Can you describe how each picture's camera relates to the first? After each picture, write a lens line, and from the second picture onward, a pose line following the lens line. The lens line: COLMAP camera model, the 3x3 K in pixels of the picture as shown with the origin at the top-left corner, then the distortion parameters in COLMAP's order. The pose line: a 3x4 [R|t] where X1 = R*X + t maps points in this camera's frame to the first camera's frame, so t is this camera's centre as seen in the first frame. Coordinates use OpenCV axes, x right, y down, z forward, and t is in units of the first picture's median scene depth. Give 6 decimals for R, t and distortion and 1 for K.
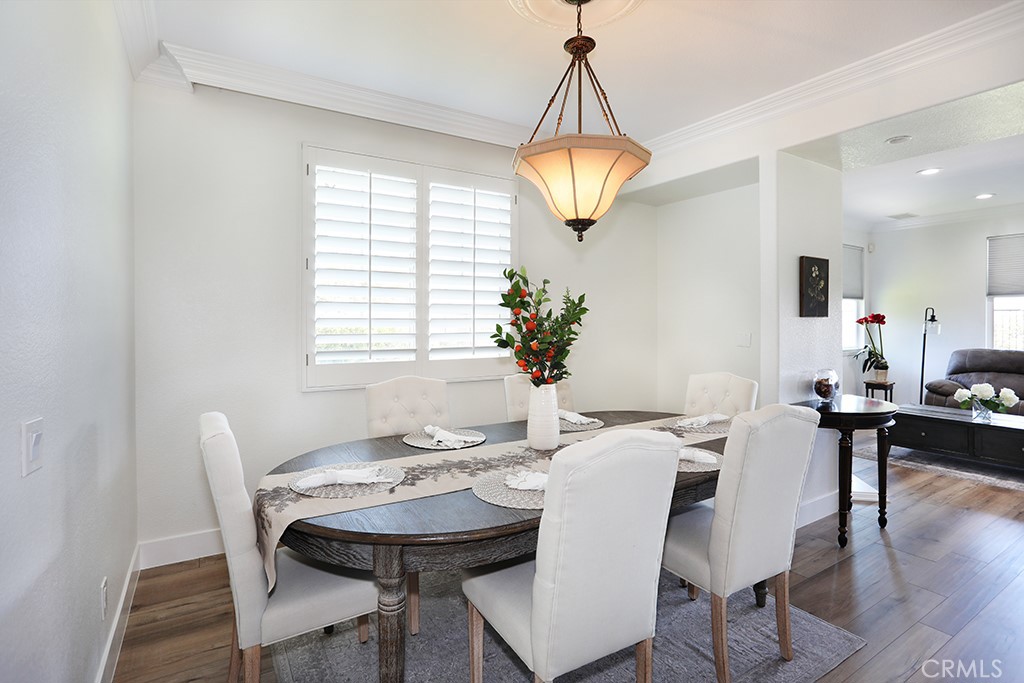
lens RADIAL K [[505.2, 0, 511.7], [0, 505.2, 320.2], [0, 0, 1]] dist [-0.061167, 0.029103]
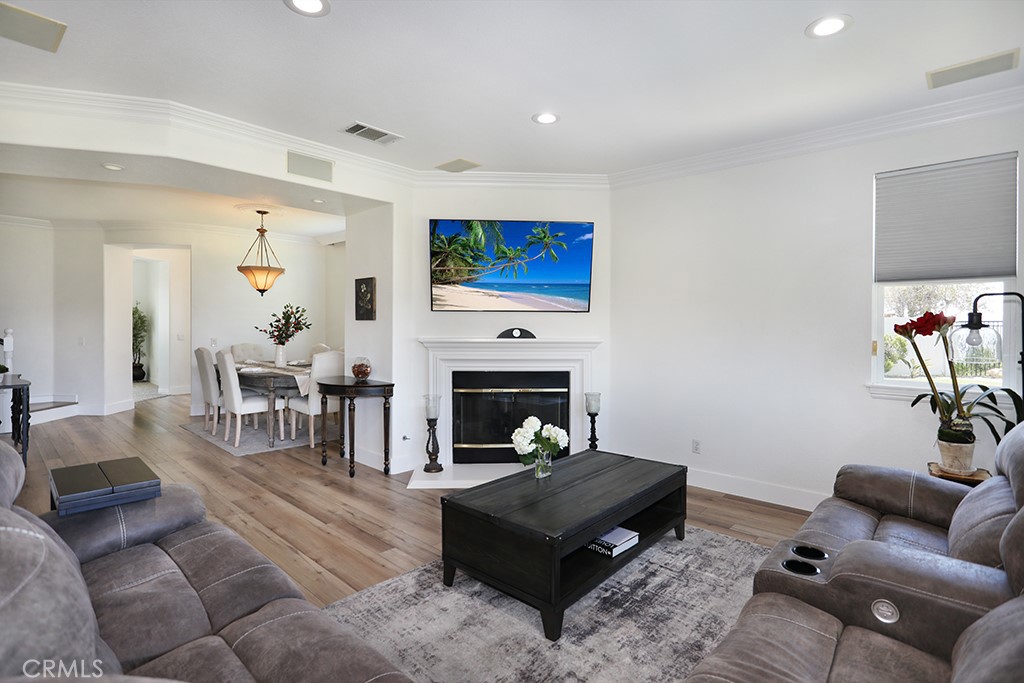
lens RADIAL K [[514.7, 0, 514.6], [0, 514.7, 332.2], [0, 0, 1]] dist [-0.020797, 0.000099]
pose [[0.262094, 0.016296, -0.964905, 1.177539], [-0.010364, 0.999847, 0.014071, 0.001667], [0.964987, 0.006313, 0.262223, 0.565551]]
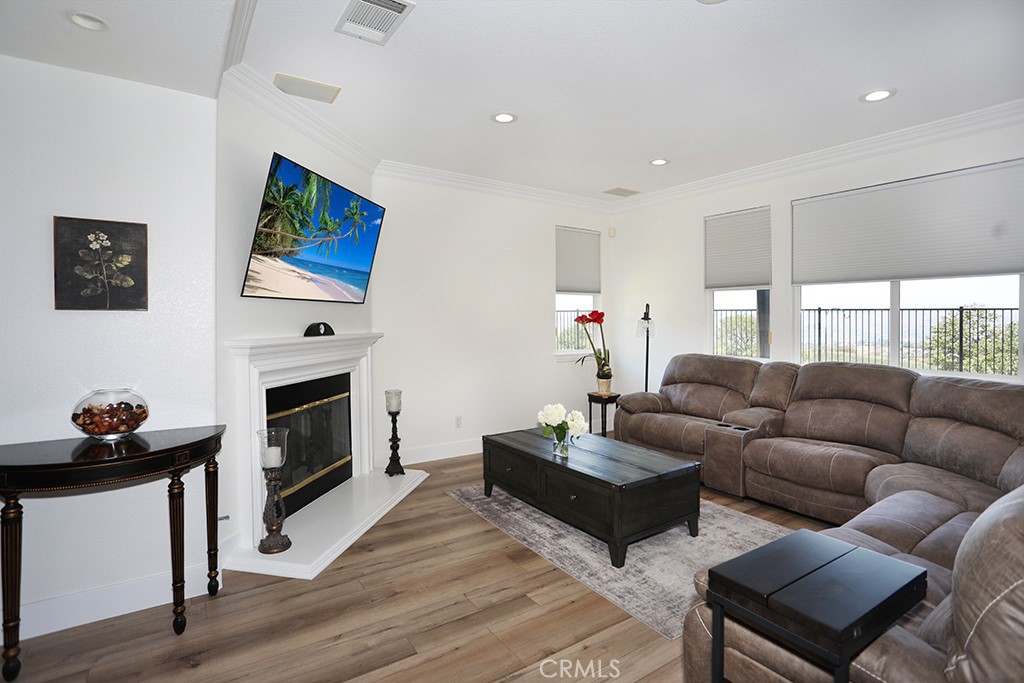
lens RADIAL K [[505.2, 0, 511.7], [0, 505.2, 320.2], [0, 0, 1]] dist [-0.061167, 0.029103]
pose [[0.999573, 0.001066, 0.029192, 0.626751], [-0.001020, 0.999998, -0.001604, 0.004361], [-0.029193, 0.001574, 0.999573, 0.180204]]
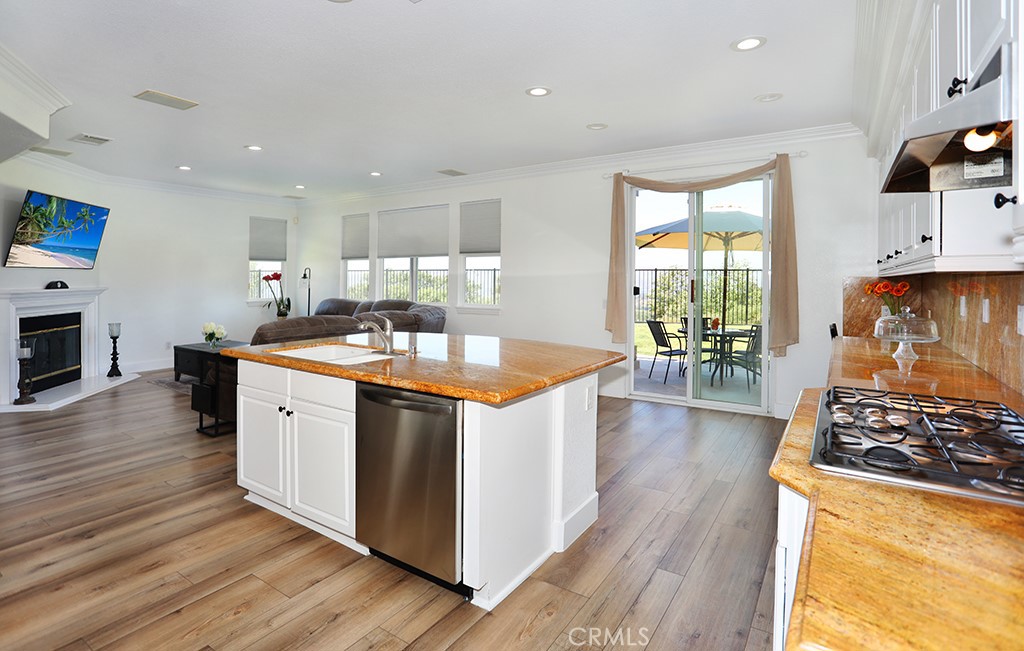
lens RADIAL K [[493.0, 0, 507.3], [0, 493.0, 266.1], [0, 0, 1]] dist [-0.023356, 0.001561]
pose [[0.915389, 0.003177, 0.402559, 0.844761], [0.007476, 0.999662, -0.024890, 0.007456], [-0.402502, 0.025794, 0.915056, -0.449570]]
